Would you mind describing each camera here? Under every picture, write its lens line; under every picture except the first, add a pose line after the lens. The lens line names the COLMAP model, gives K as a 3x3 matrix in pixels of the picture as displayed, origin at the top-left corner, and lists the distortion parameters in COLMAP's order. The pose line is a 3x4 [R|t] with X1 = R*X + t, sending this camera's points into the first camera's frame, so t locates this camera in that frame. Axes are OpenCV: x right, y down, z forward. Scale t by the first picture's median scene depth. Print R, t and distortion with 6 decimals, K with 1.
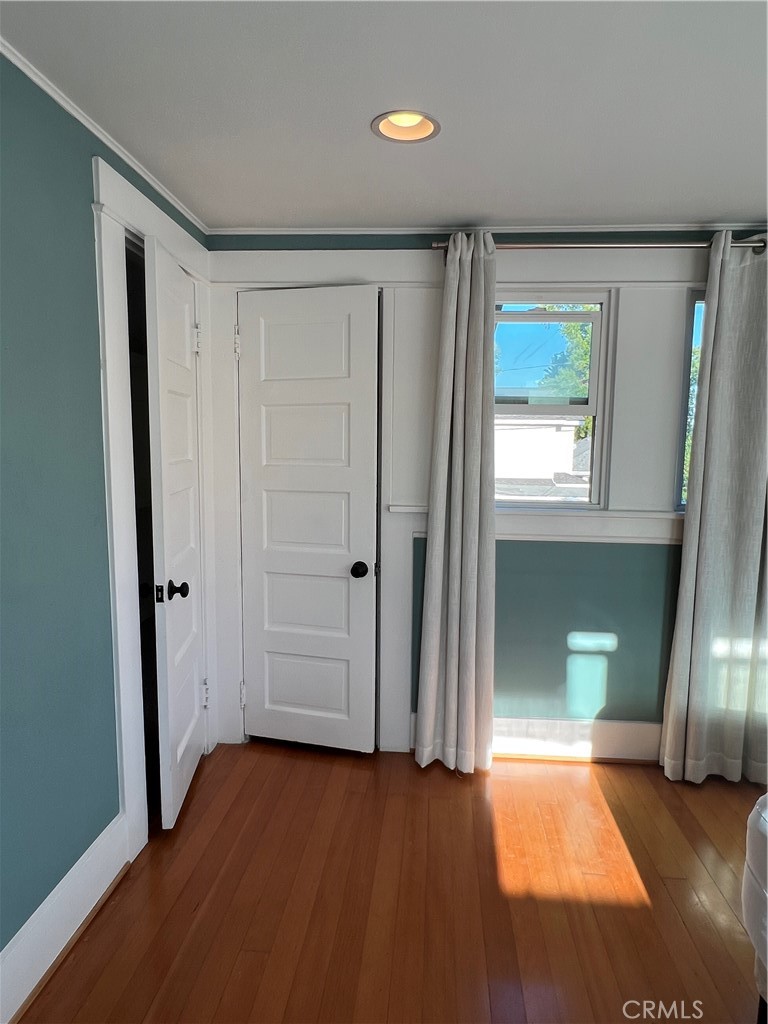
lens RADIAL K [[638.1, 0, 383.8], [0, 638.1, 505.5], [0, 0, 1]] dist [-0.001566, 0.000396]
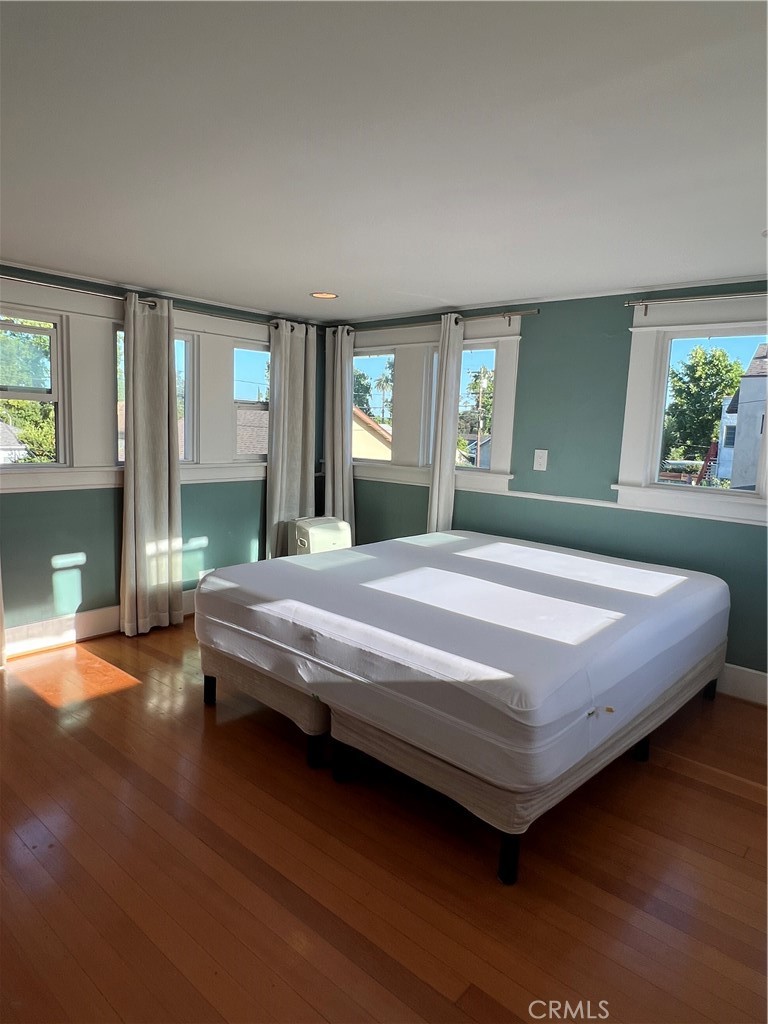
lens RADIAL K [[638.1, 0, 381.4], [0, 638.1, 508.1], [0, 0, 1]] dist [-0.001566, 0.000396]
pose [[0.600095, -0.100301, 0.793615, -0.397831], [0.064959, 0.994942, 0.076627, 0.034535], [-0.797287, 0.005570, 0.603575, -0.449125]]
